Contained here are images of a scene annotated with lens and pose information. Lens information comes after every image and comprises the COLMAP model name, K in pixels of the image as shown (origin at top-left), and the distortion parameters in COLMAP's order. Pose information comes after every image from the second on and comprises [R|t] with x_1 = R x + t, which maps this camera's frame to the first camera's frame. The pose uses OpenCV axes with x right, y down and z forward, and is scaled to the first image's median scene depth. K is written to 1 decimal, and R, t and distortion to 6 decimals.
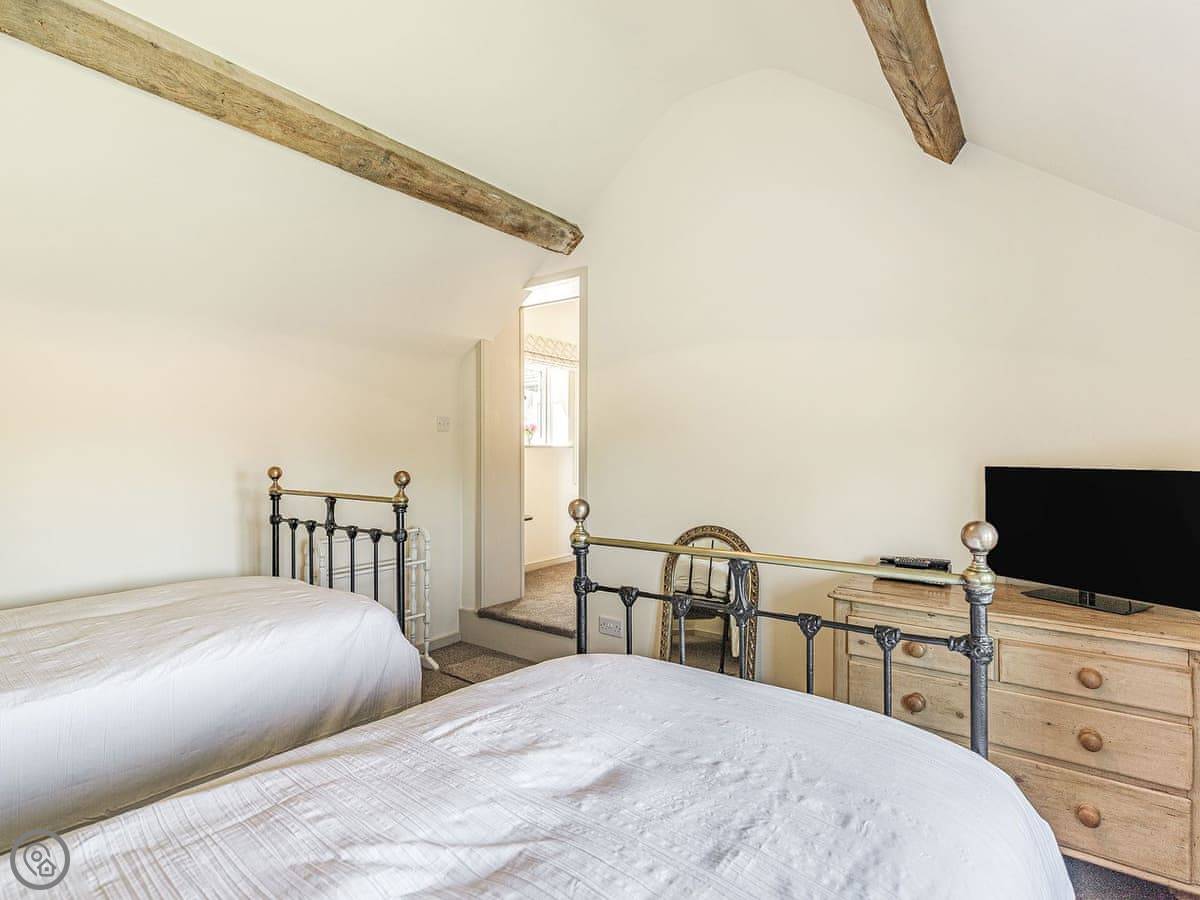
lens RADIAL K [[607.3, 0, 620.6], [0, 607.3, 464.7], [0, 0, 1]] dist [0.004982, -0.000413]
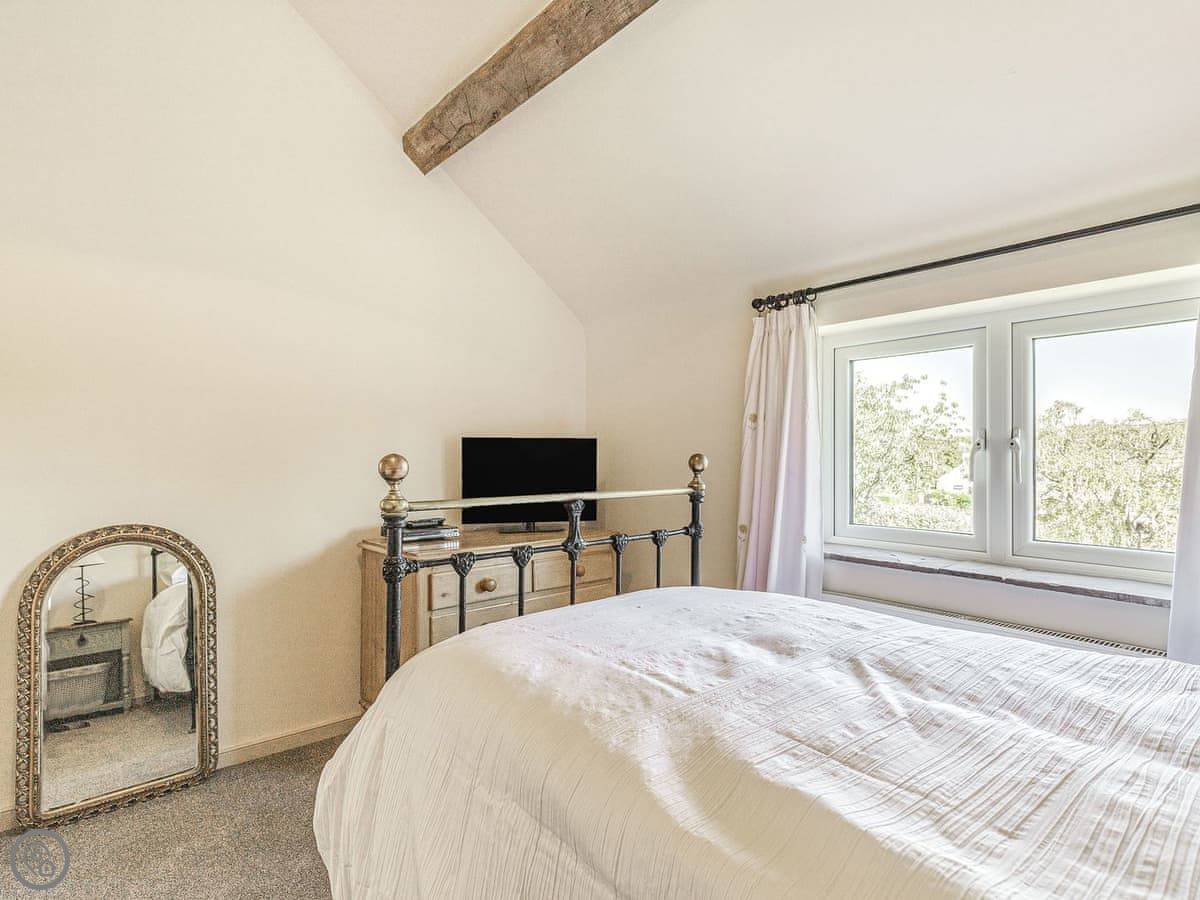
lens RADIAL K [[636.0, 0, 600.0], [0, 636.0, 450.0], [0, 0, 1]] dist [0.002782, -0.000269]
pose [[0.235882, 0.006331, 0.971761, -1.249596], [0.020896, 0.999715, -0.011585, 0.105666], [-0.971557, 0.023039, 0.235683, 0.901256]]
